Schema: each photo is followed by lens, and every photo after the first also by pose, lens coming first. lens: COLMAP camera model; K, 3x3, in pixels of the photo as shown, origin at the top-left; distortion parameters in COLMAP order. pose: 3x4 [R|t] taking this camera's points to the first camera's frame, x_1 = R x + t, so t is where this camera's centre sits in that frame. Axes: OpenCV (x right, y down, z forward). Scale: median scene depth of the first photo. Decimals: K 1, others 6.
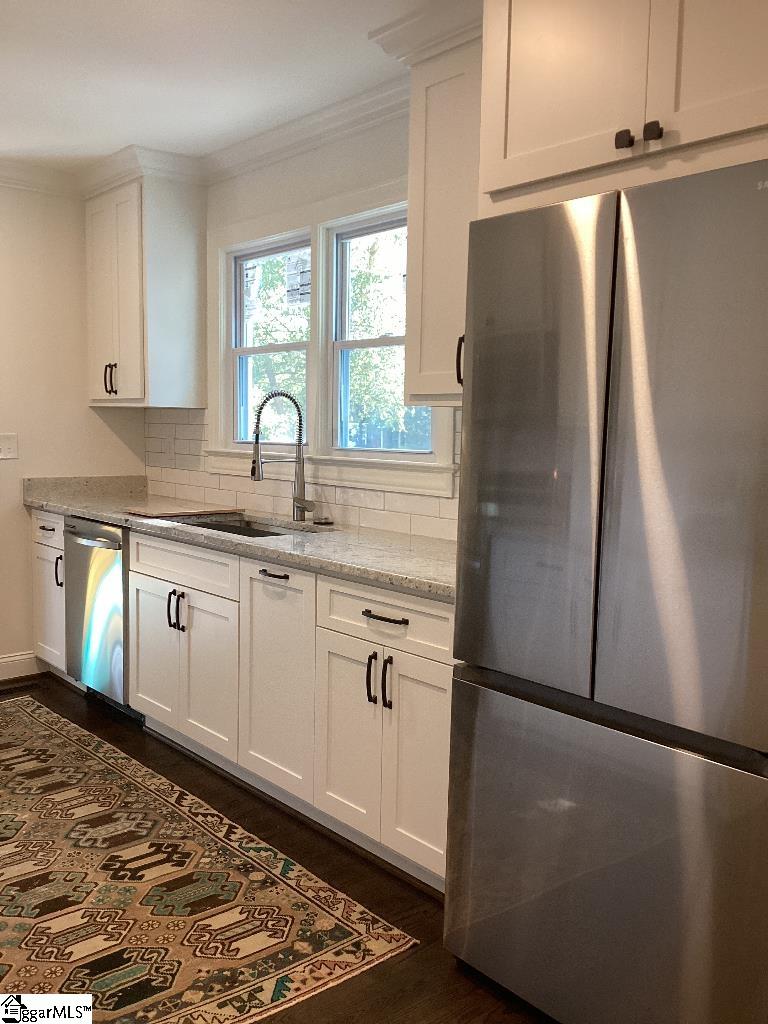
lens RADIAL K [[927.7, 0, 379.1], [0, 927.7, 509.0], [0, 0, 1]] dist [0.018479, 0.000000]
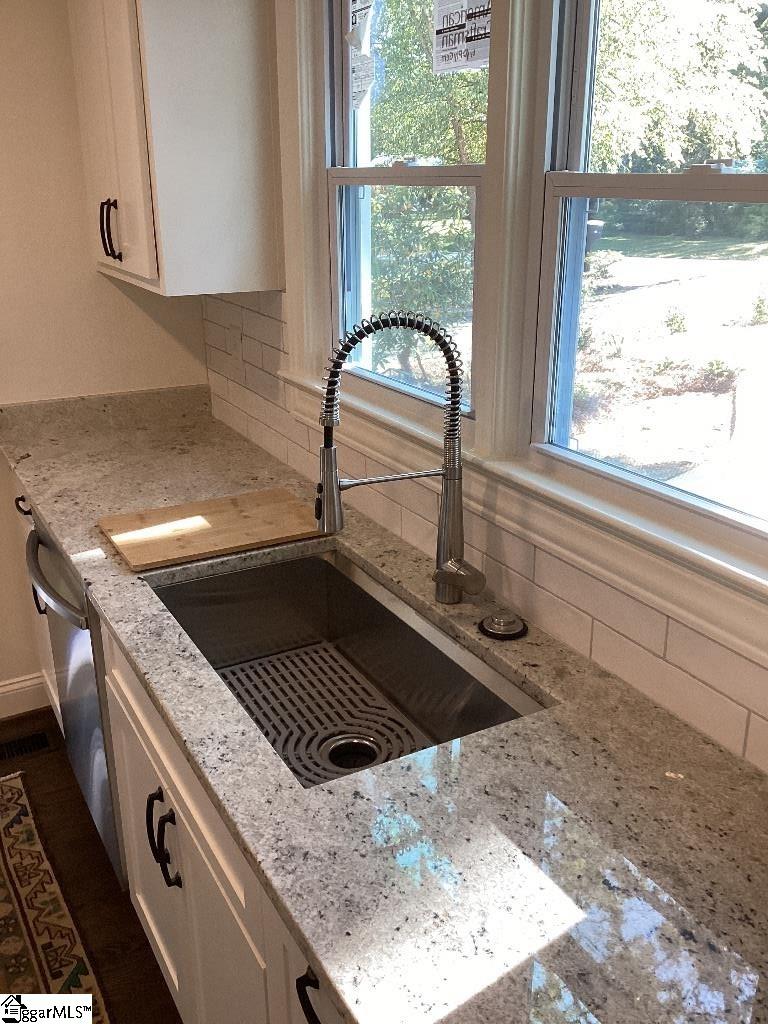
lens RADIAL K [[927.7, 0, 388.3], [0, 927.7, 514.7], [0, 0, 1]] dist [0.018479, 0.000000]
pose [[0.982174, 0.045944, -0.182272, -0.039320], [0.002538, 0.966341, 0.257251, -0.156196], [0.187956, -0.253128, 0.948999, 0.637411]]
